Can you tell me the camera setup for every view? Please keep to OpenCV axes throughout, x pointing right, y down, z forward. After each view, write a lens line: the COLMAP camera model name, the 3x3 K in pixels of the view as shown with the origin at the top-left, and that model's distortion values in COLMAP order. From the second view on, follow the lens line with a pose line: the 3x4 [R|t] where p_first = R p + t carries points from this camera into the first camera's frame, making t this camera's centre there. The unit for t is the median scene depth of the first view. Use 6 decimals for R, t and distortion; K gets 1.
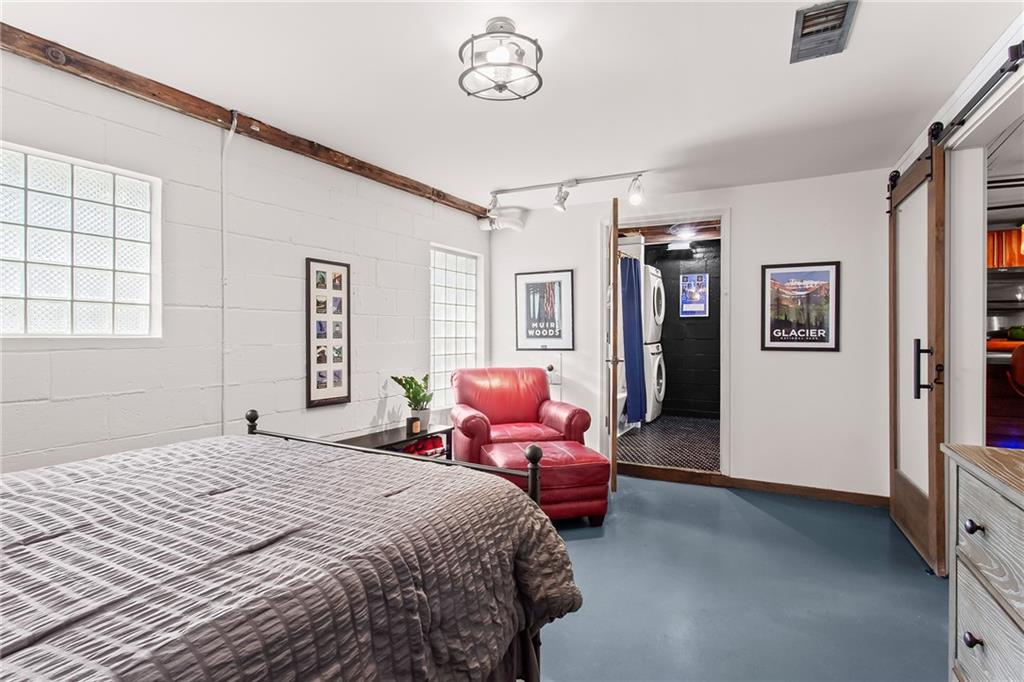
lens RADIAL K [[494.8, 0, 509.5], [0, 494.8, 341.3], [0, 0, 1]] dist [-0.009930, 0.003782]
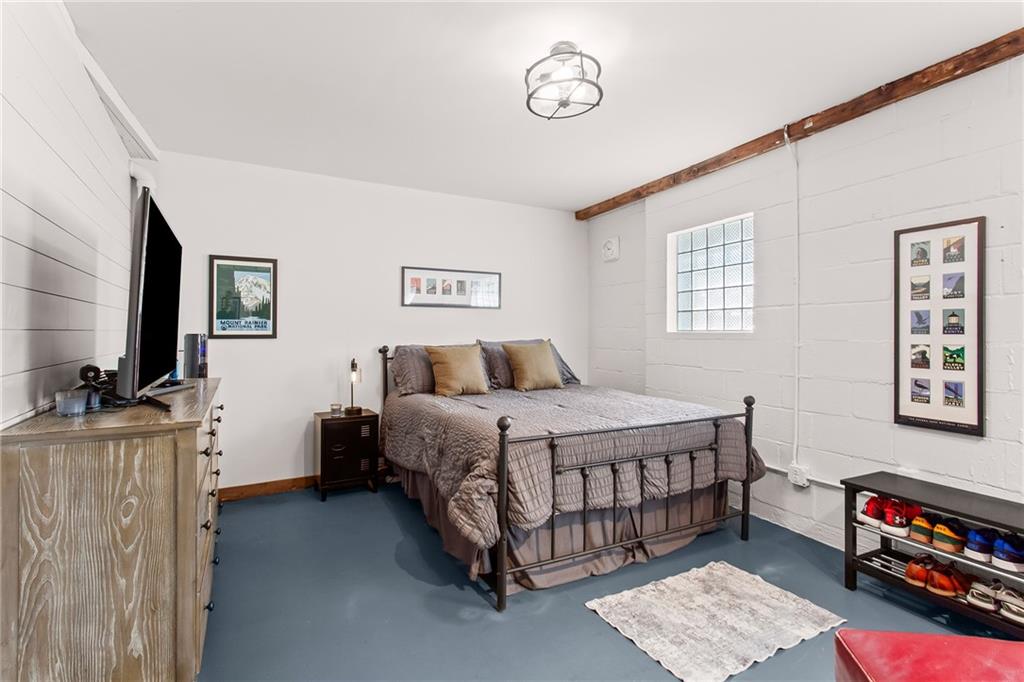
lens RADIAL K [[494.8, 0, 508.3], [0, 494.8, 333.3], [0, 0, 1]] dist [-0.009930, 0.003782]
pose [[-0.581190, 0.002252, -0.813765, 0.562563], [-0.011170, 0.999880, 0.010745, -0.008291], [0.813691, 0.015334, -0.581095, 0.921723]]
